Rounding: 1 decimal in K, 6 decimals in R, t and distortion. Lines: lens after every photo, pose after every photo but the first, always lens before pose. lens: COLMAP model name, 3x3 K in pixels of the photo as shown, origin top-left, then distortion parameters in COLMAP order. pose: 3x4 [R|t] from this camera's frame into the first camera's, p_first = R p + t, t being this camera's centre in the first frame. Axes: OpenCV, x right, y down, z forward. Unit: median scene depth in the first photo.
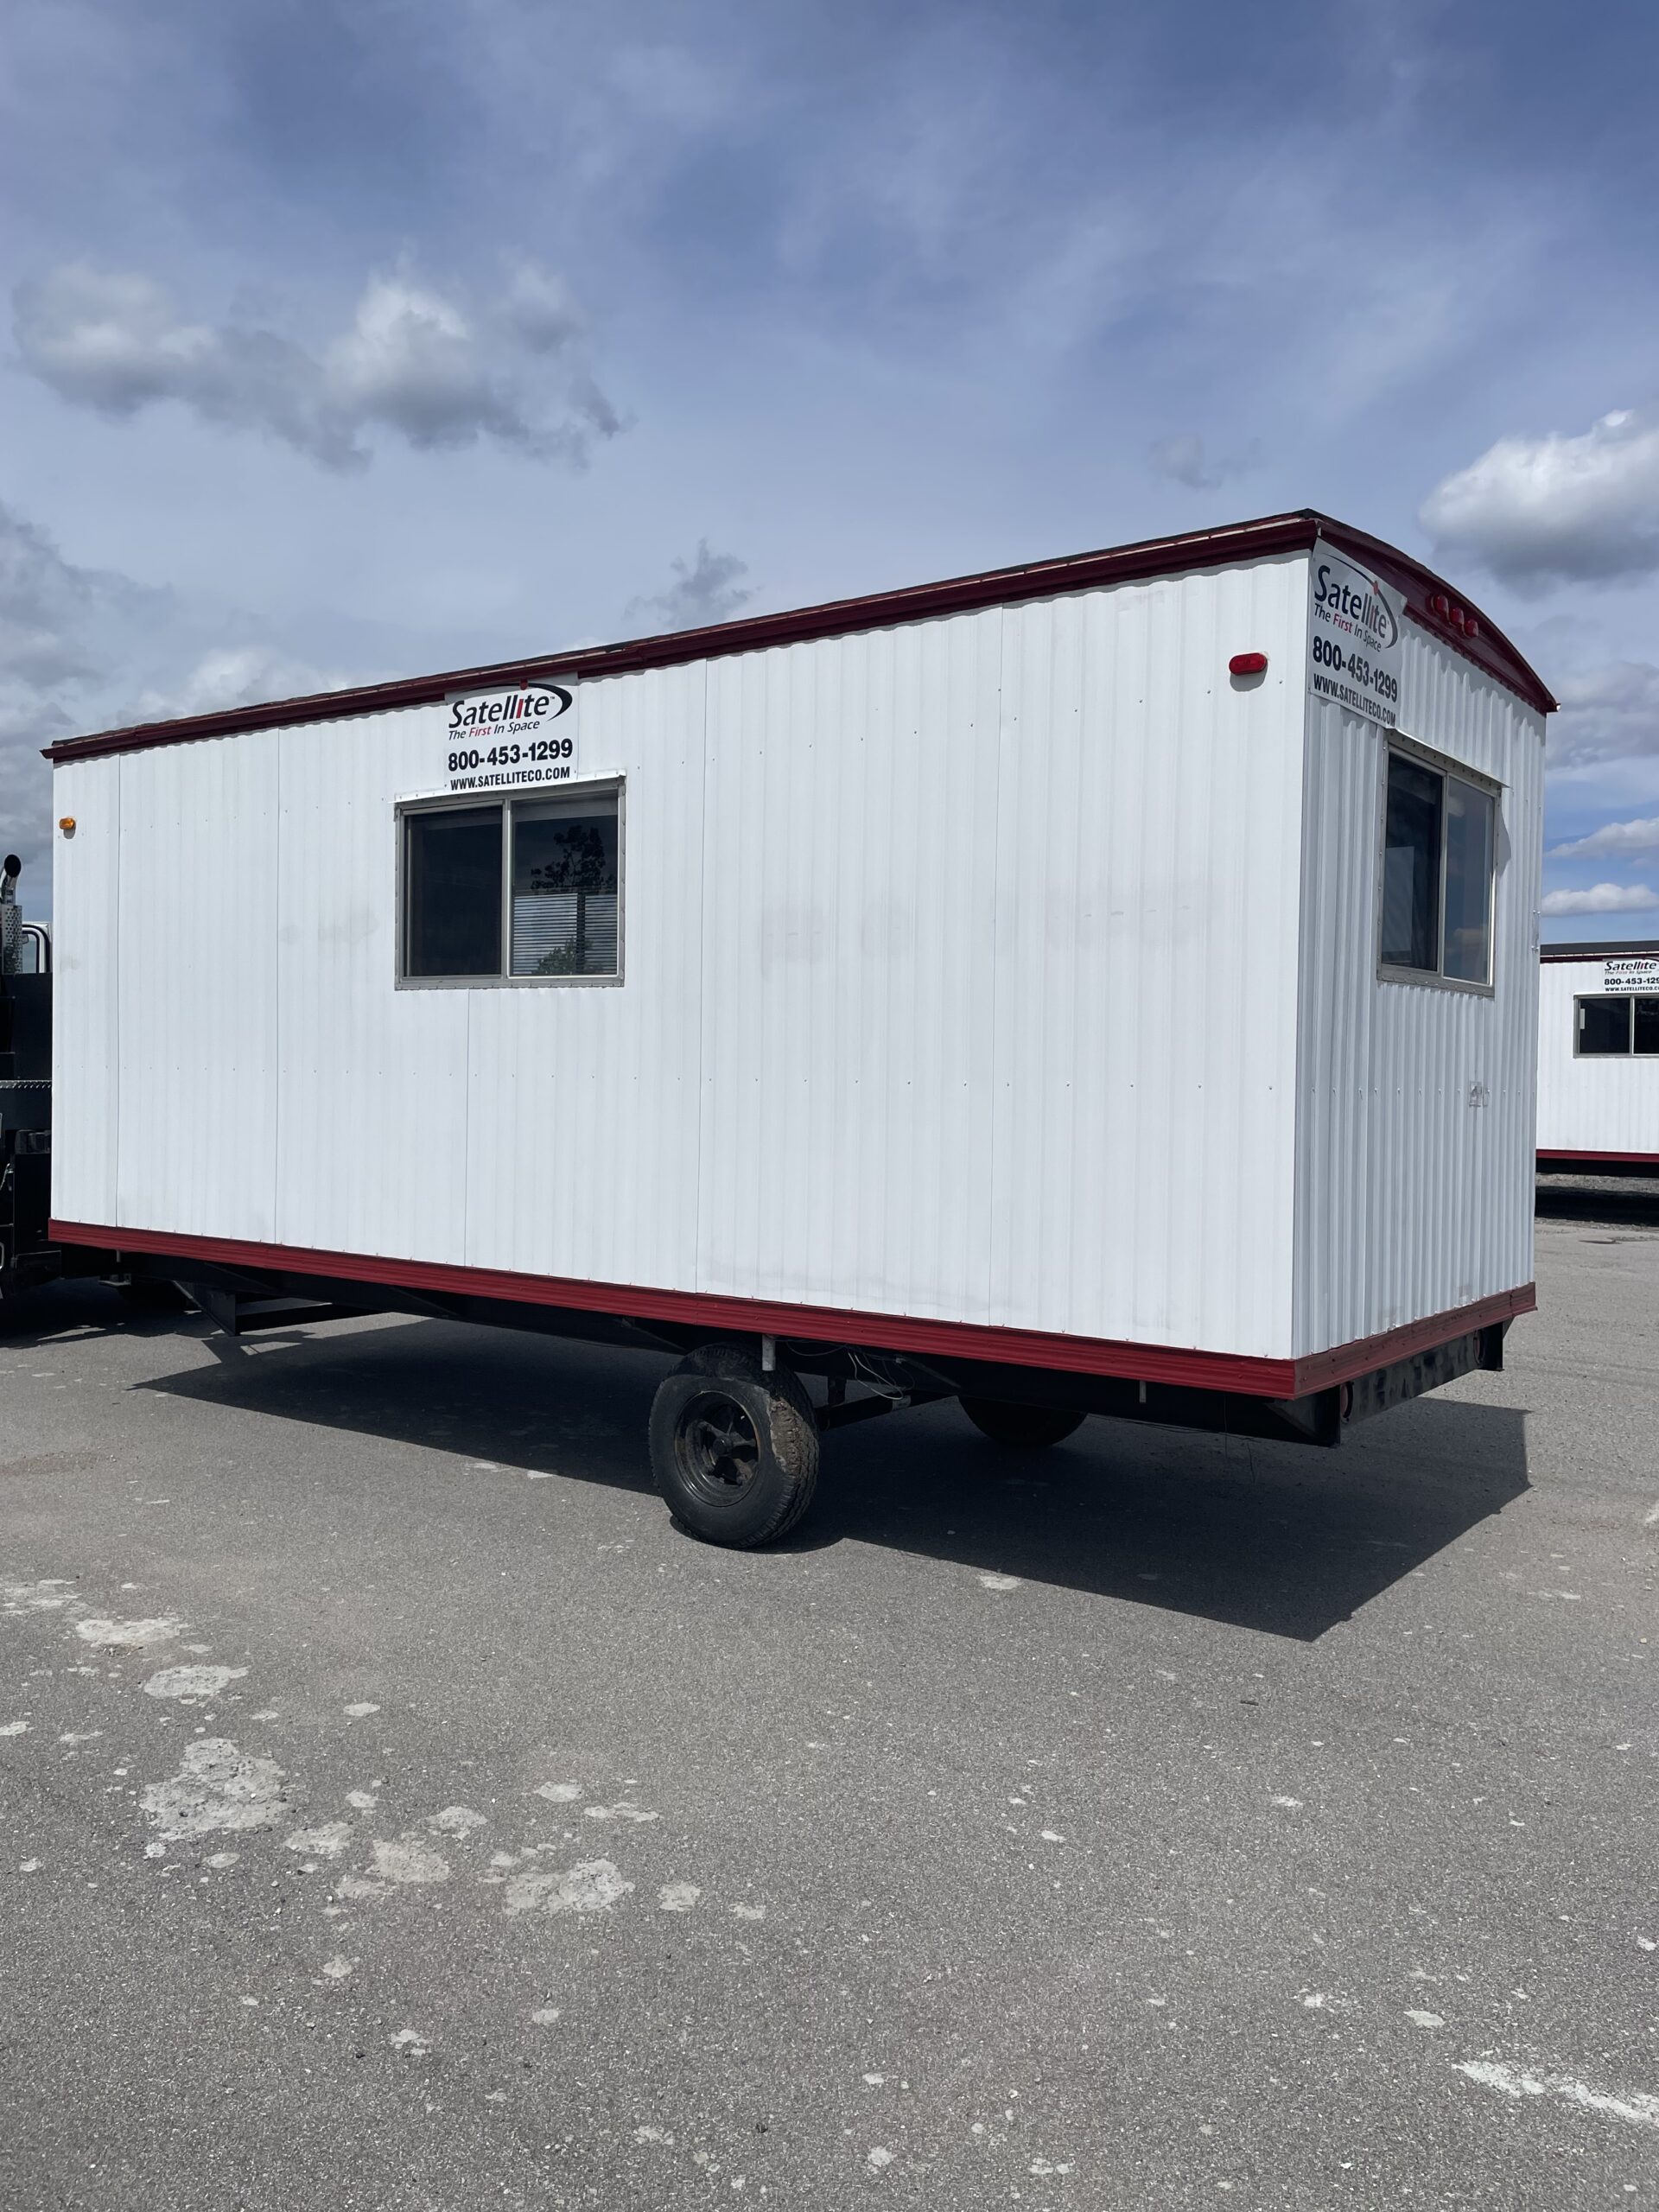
lens RADIAL K [[1712.3, 0, 834.1], [0, 1712.3, 1105.5], [0, 0, 1]] dist [0.007627, -0.004421]
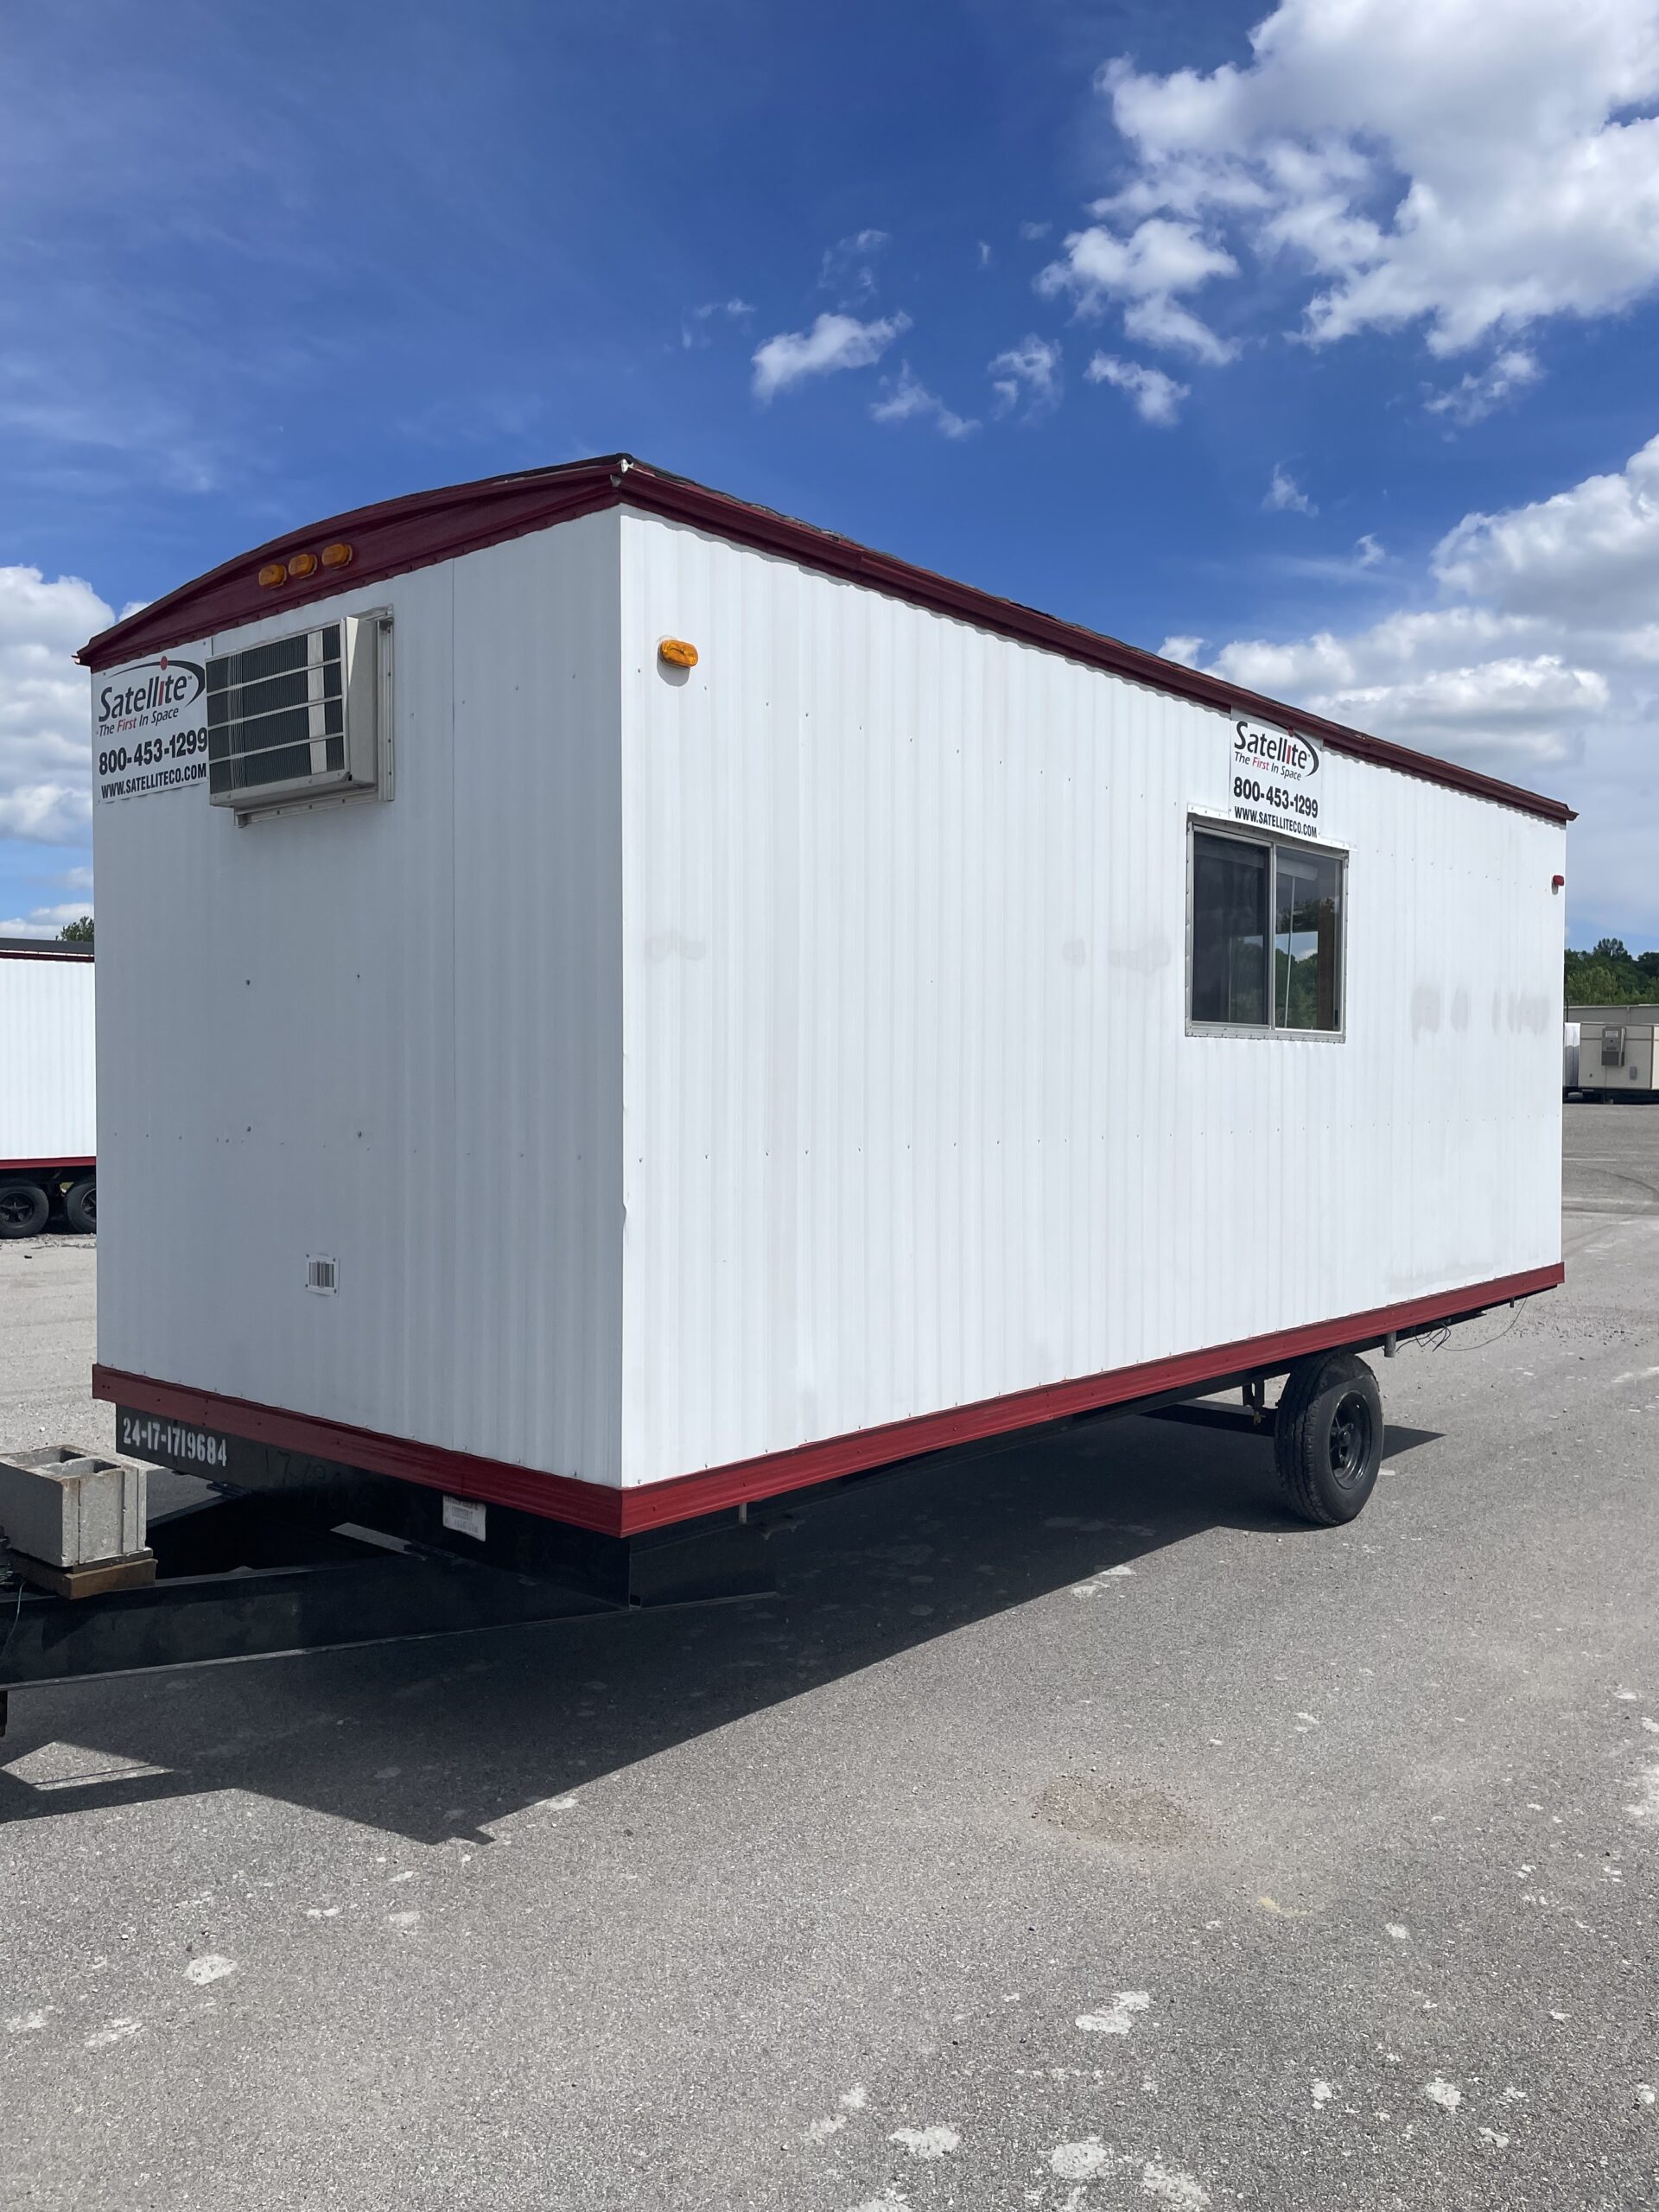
lens RADIAL K [[1712.3, 0, 836.5], [0, 1712.3, 1118.2], [0, 0, 1]] dist [0.007627, -0.004421]
pose [[0.082230, -0.044381, 0.995625, -1.164188], [0.016132, 0.998936, 0.043196, -0.068929], [-0.996483, 0.012509, 0.082859, 1.153927]]
